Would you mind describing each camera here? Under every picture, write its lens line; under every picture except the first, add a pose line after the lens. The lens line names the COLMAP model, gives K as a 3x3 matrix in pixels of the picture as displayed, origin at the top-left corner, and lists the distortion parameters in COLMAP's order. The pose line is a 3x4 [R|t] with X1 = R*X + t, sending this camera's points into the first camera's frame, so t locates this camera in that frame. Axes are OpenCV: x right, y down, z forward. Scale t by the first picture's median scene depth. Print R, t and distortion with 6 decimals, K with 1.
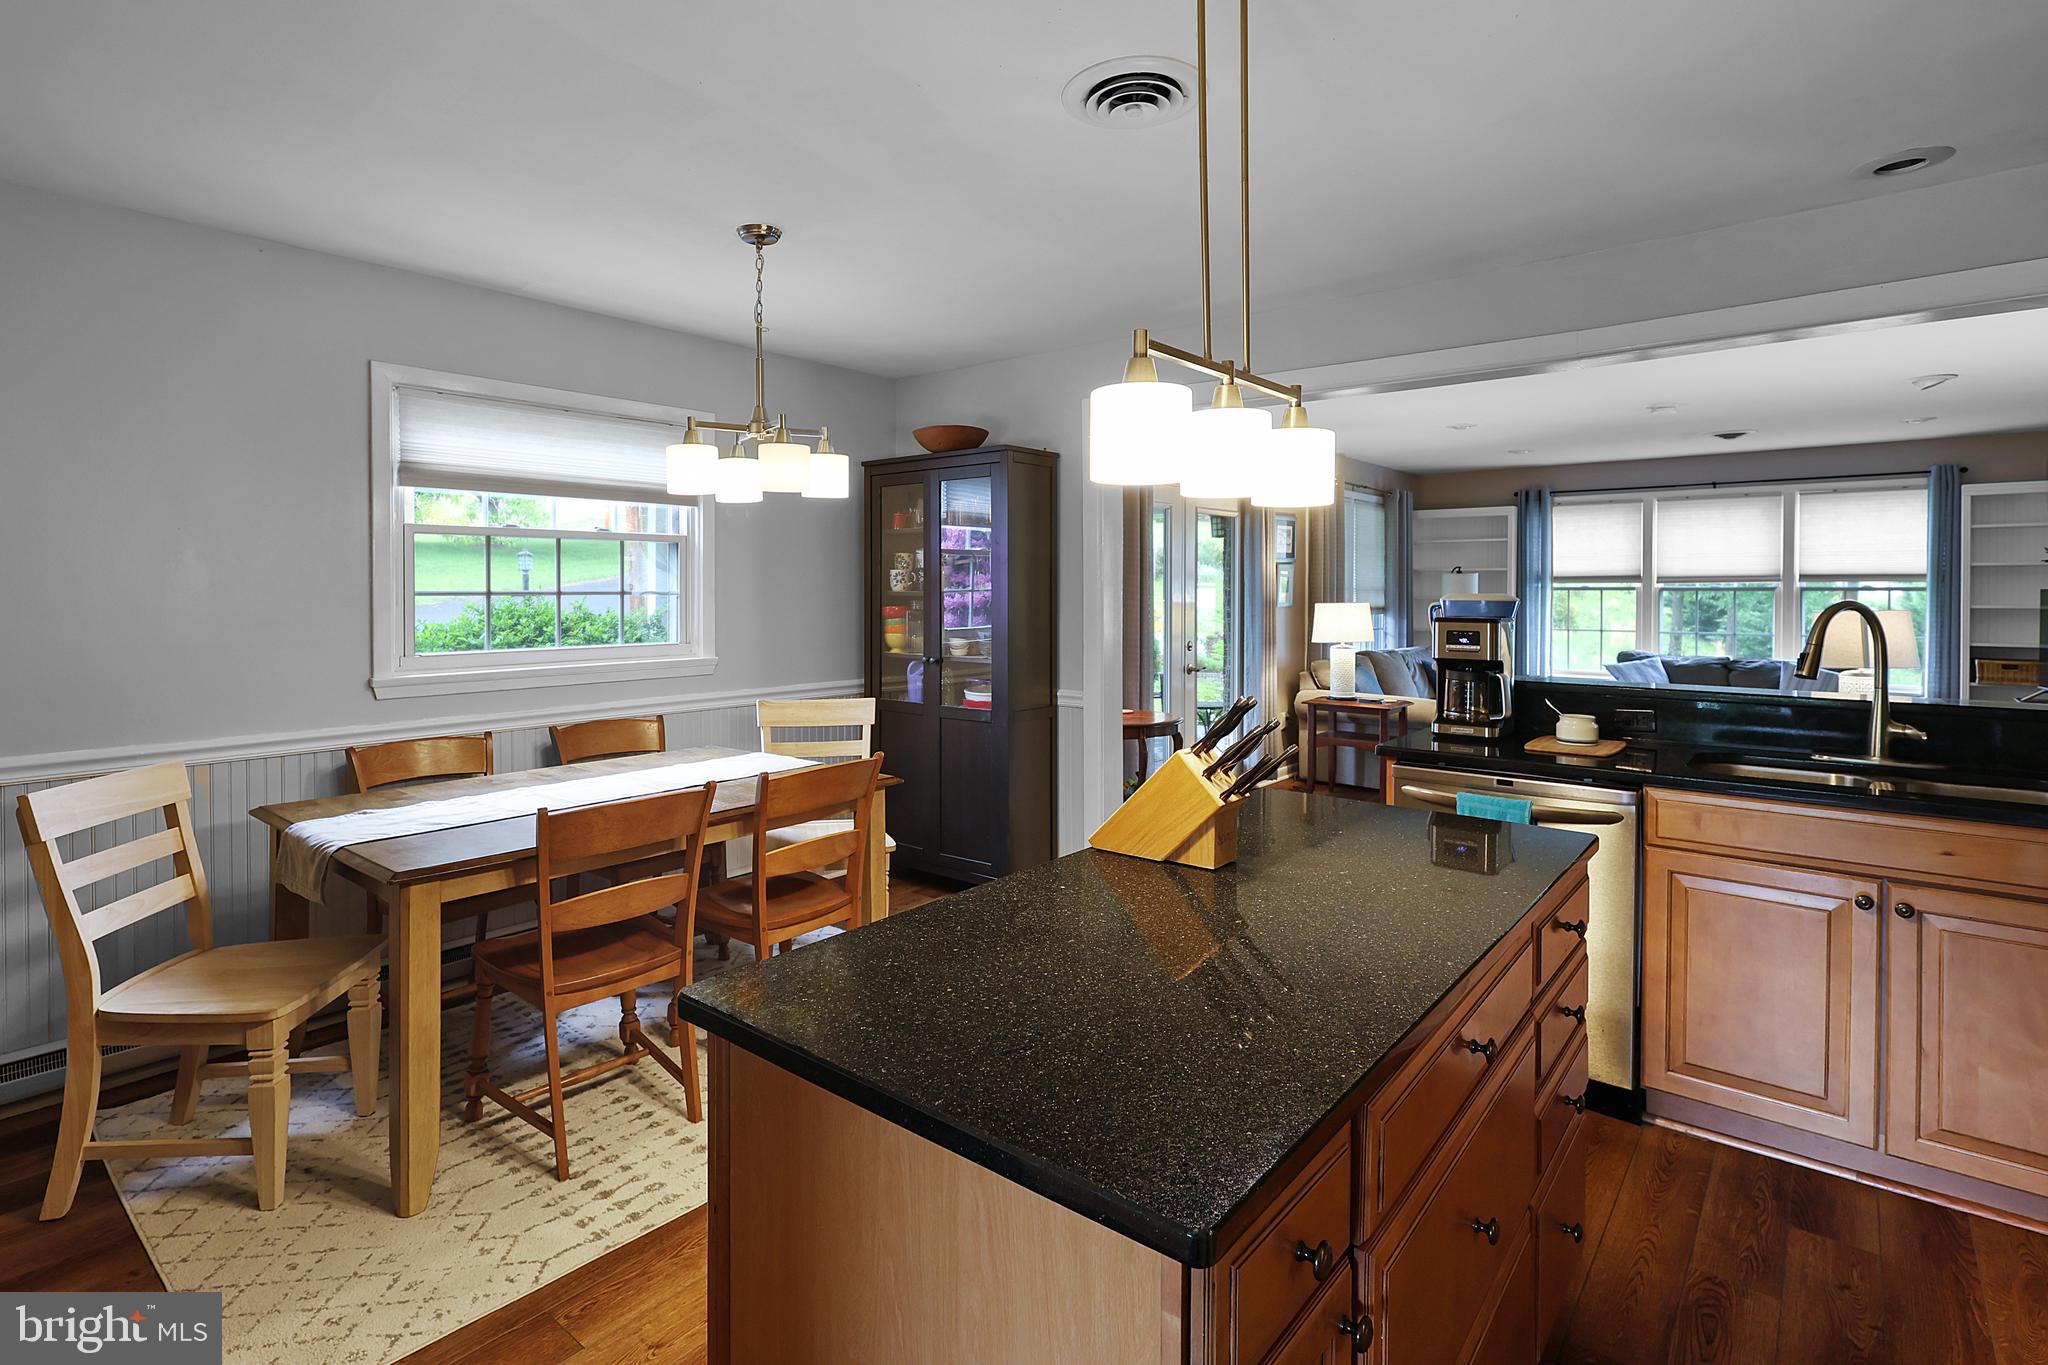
lens RADIAL K [[957.9, 0, 1046.3], [0, 957.9, 603.9], [0, 0, 1]] dist [-0.000999, 0.000826]
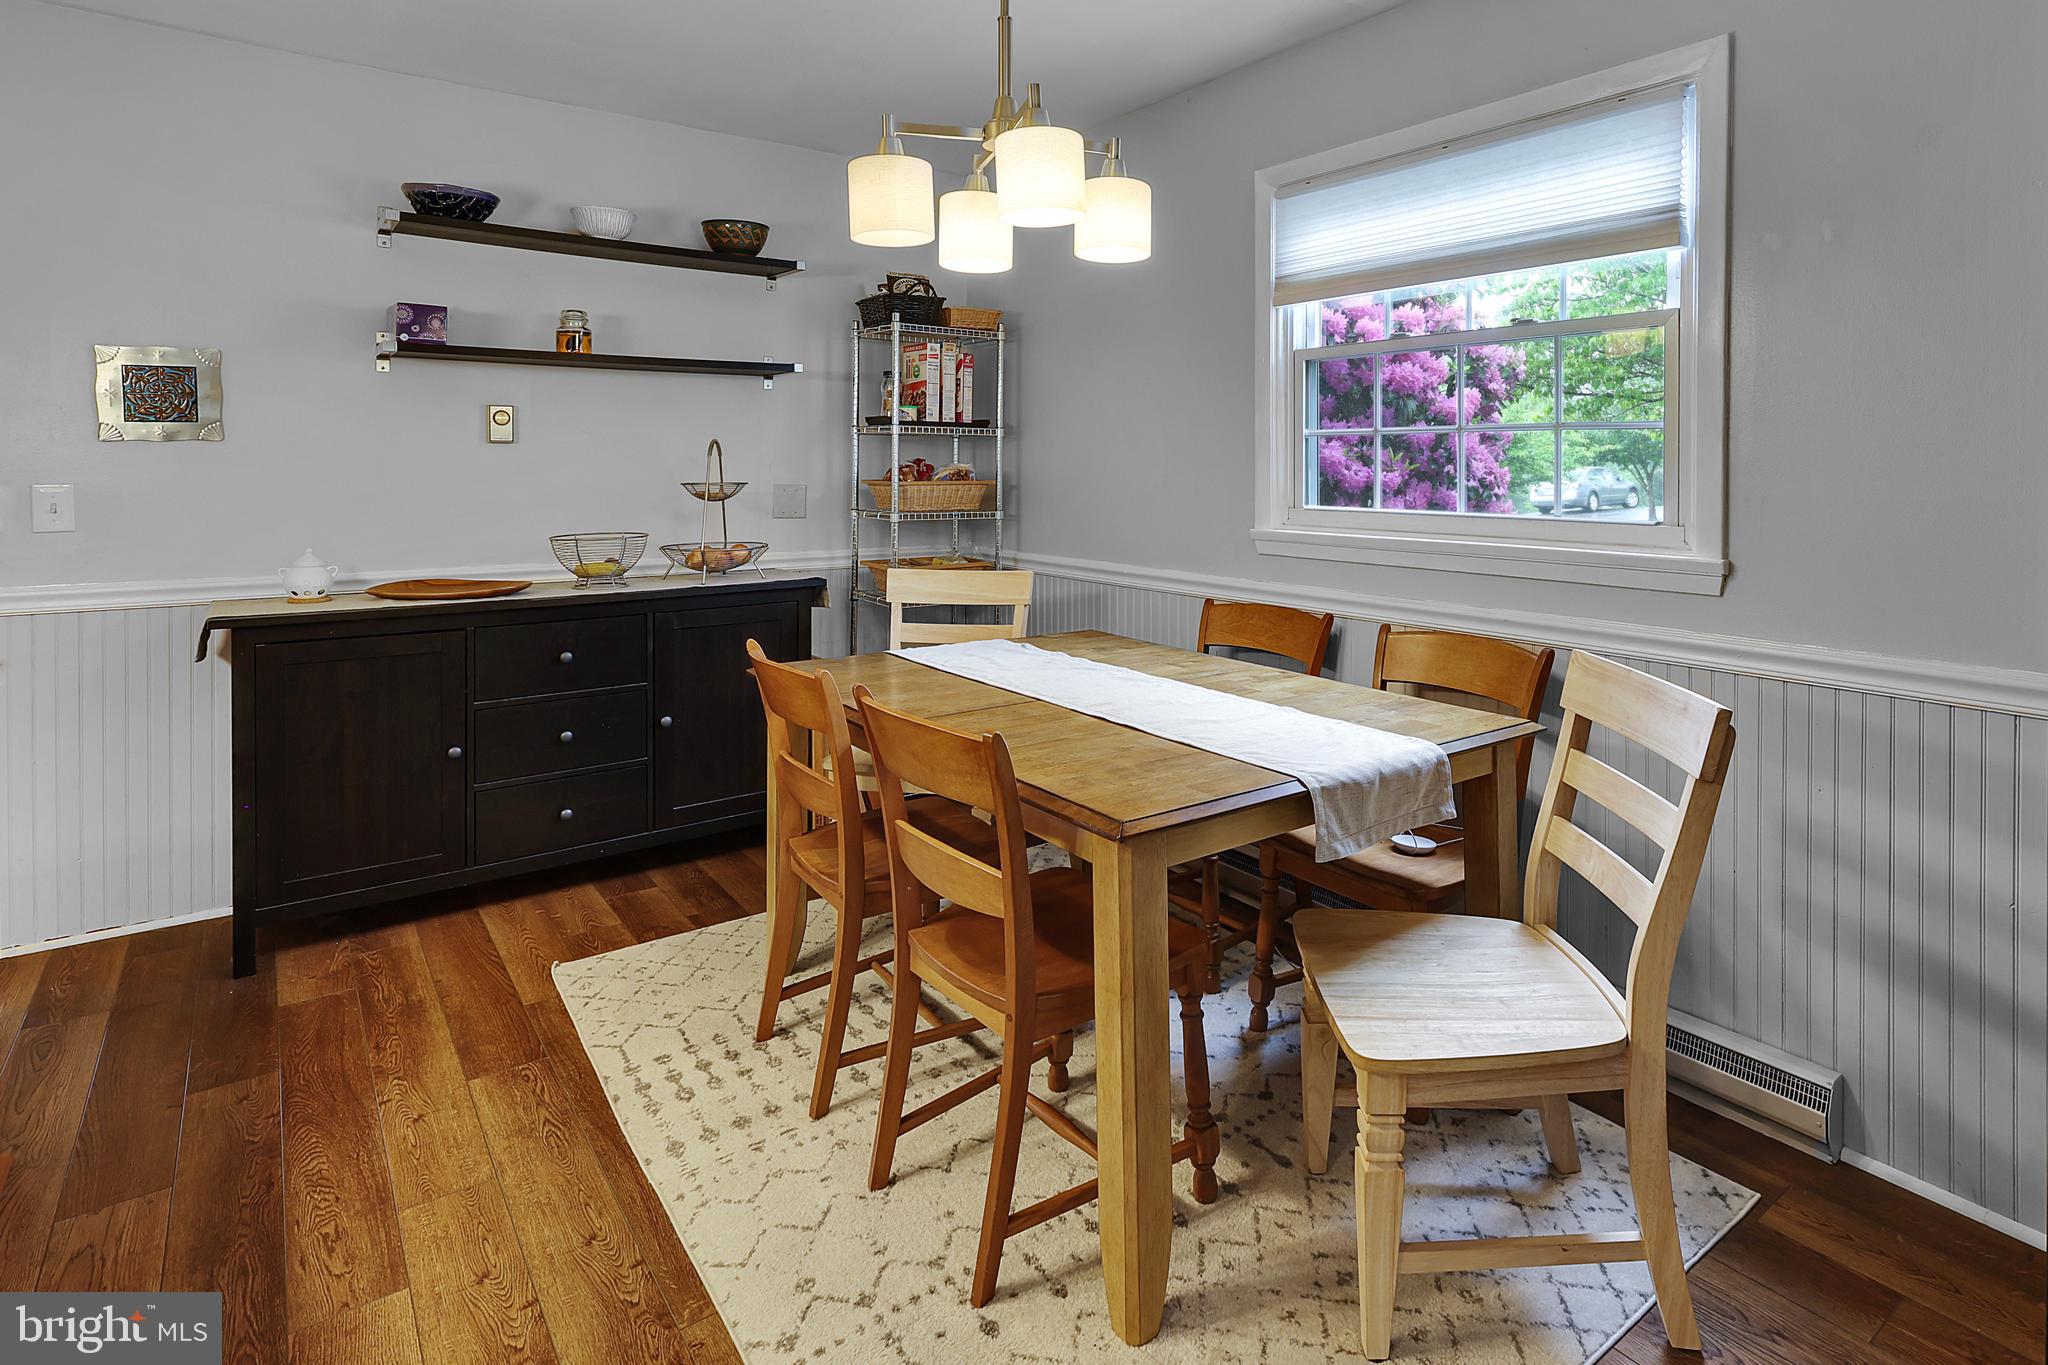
lens RADIAL K [[1099.0, 0, 1100.5], [0, 1099.0, 480.2], [0, 0, 1]] dist [0.000312, 0.000147]
pose [[-0.233175, 0.004291, -0.972425, 0.108470], [-0.019608, 0.999766, 0.009113, 0.008698], [0.972237, 0.021192, -0.233036, 0.367712]]
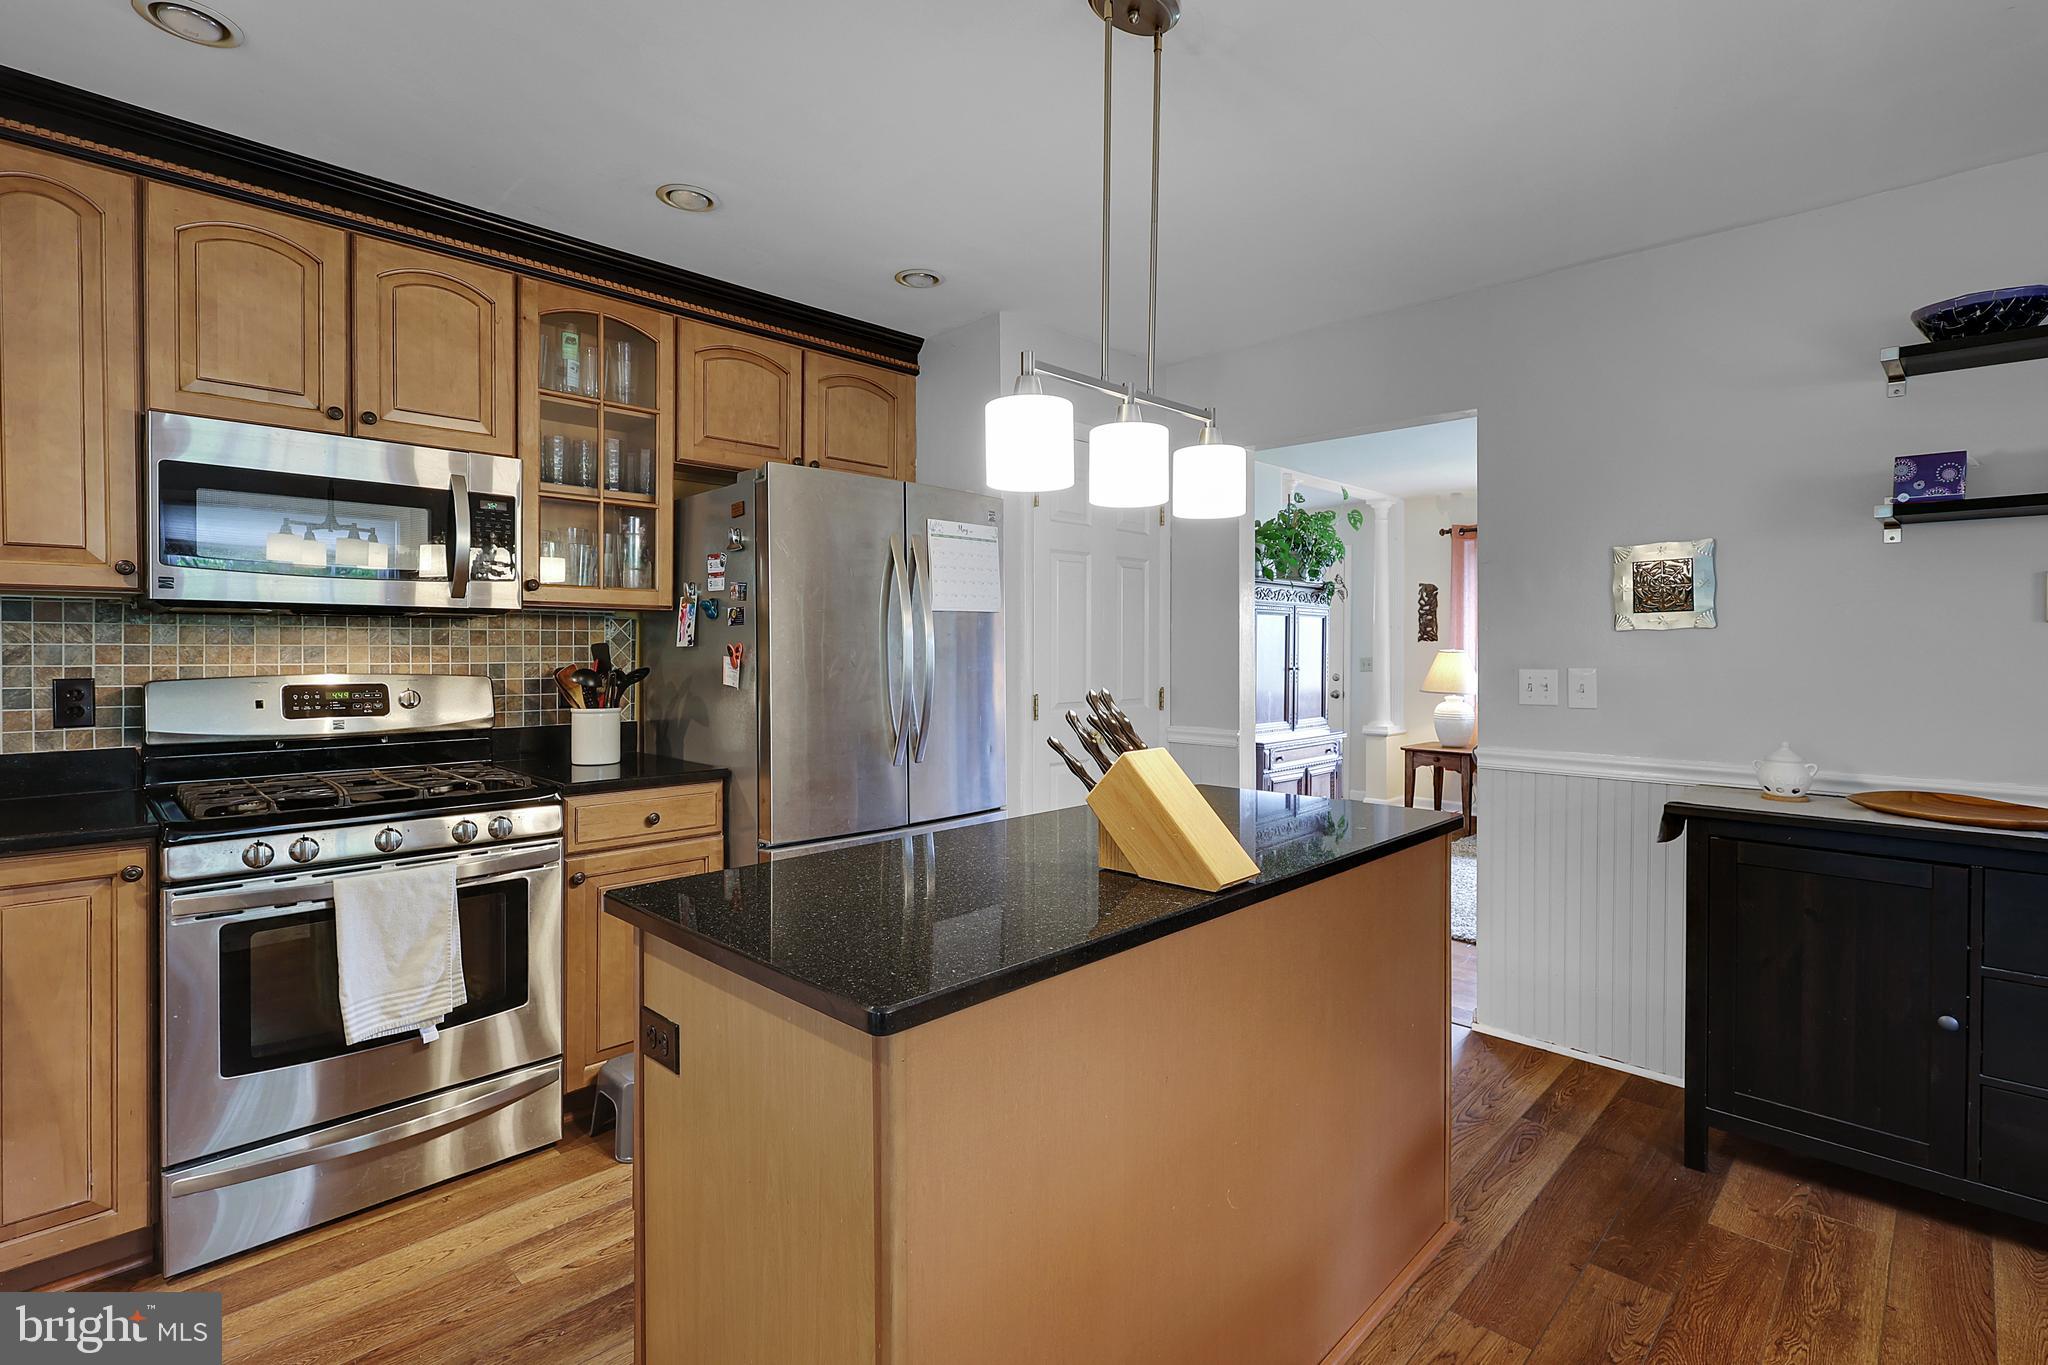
lens RADIAL K [[957.9, 0, 1015.2], [0, 957.9, 658.7], [0, 0, 1]] dist [-0.000999, 0.000826]
pose [[-0.995759, -0.002150, 0.091971, 0.031708], [0.000268, 0.999655, 0.026271, 0.006521], [-0.091996, 0.026184, -0.995415, 0.344886]]
